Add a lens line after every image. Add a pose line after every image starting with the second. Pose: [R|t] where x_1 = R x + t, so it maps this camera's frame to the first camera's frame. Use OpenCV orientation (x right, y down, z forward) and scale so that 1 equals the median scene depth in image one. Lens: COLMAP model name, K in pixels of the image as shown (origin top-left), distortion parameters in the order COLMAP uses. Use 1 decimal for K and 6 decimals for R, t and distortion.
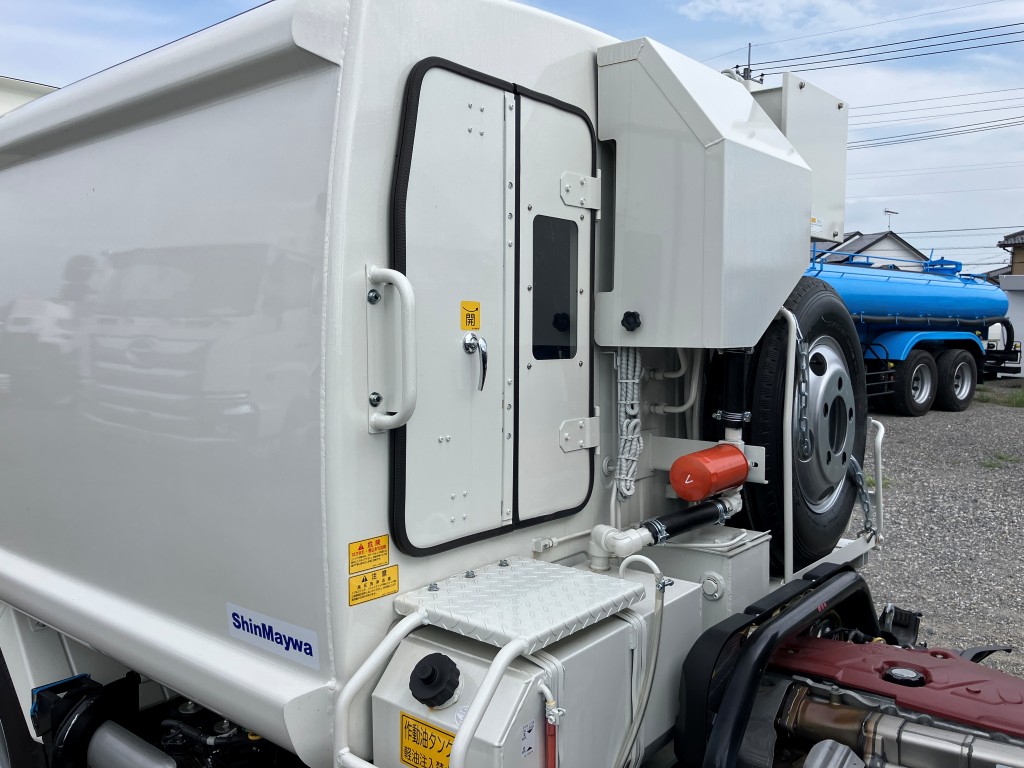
lens RADIAL K [[844.5, 0, 512.0], [0, 844.5, 384.0], [0, 0, 1]] dist [-0.033420, 0.000551]
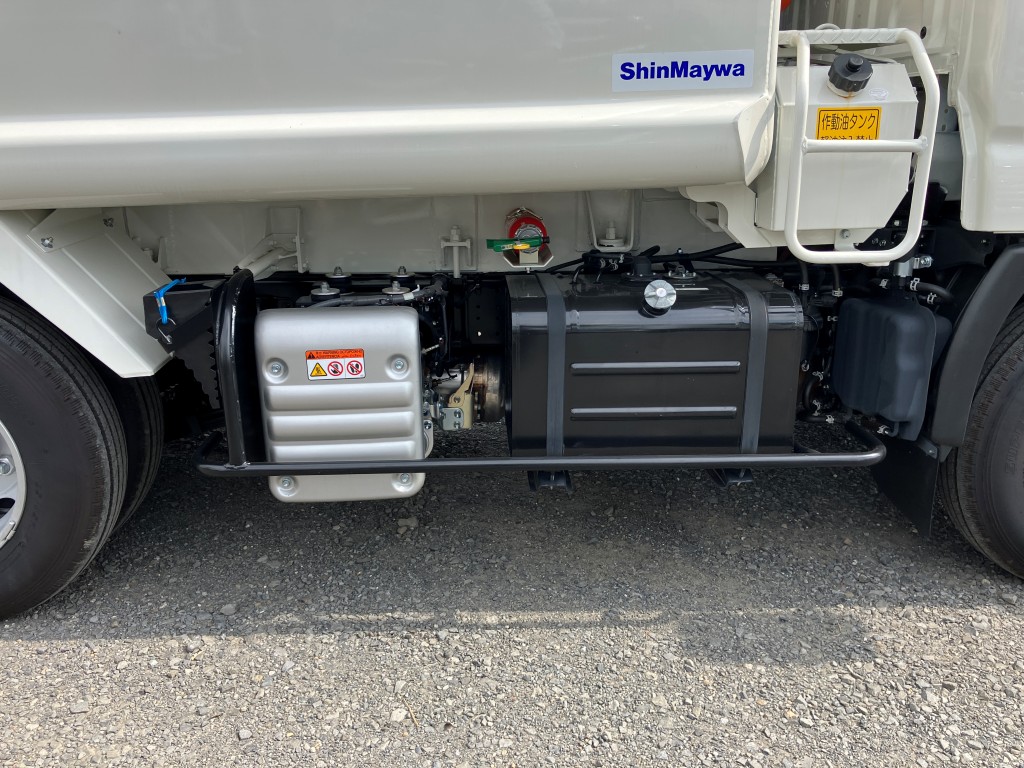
lens RADIAL K [[818.1, 0, 512.0], [0, 818.1, 384.0], [0, 0, 1]] dist [0.018024, -0.000591]
pose [[0.727401, -0.222892, 0.649005, -1.153742], [0.064517, 0.963802, 0.258695, 0.381088], [-0.683173, -0.146303, 0.715451, 0.336621]]
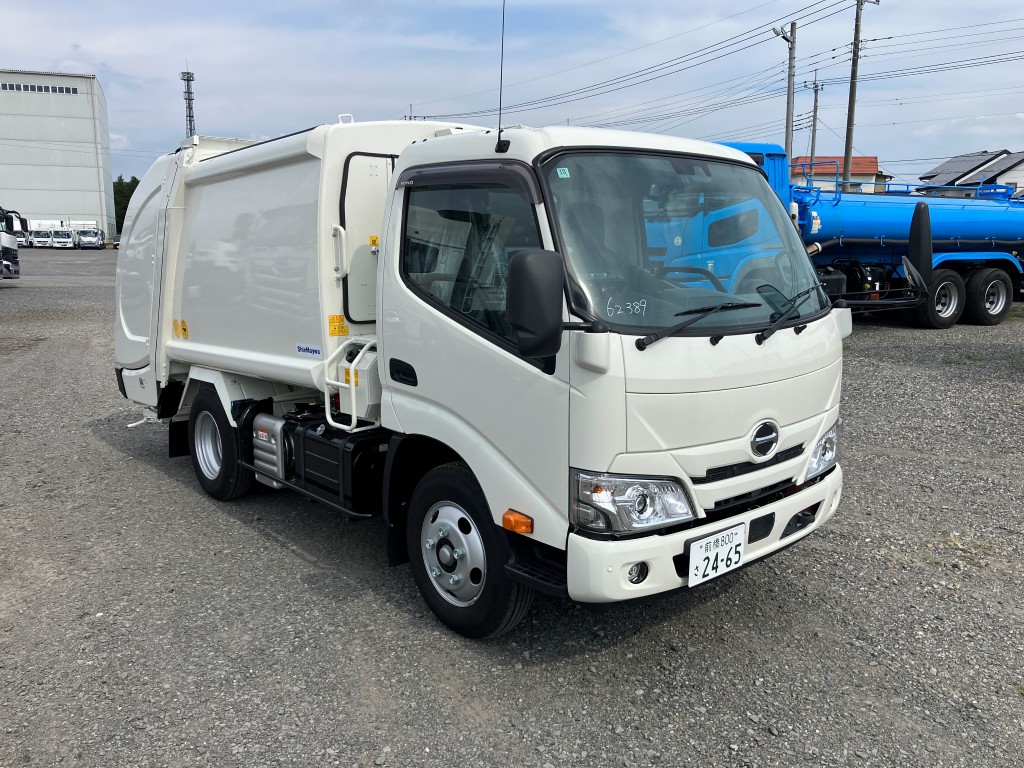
lens RADIAL K [[820.8, 0, 507.8], [0, 820.8, 386.0], [0, 0, 1]] dist [0.058144, -0.094846]
pose [[0.986643, 0.009084, -0.162644, 0.846886], [0.004540, 0.996522, 0.083202, 0.177295], [0.162835, -0.082830, 0.983170, -1.687691]]
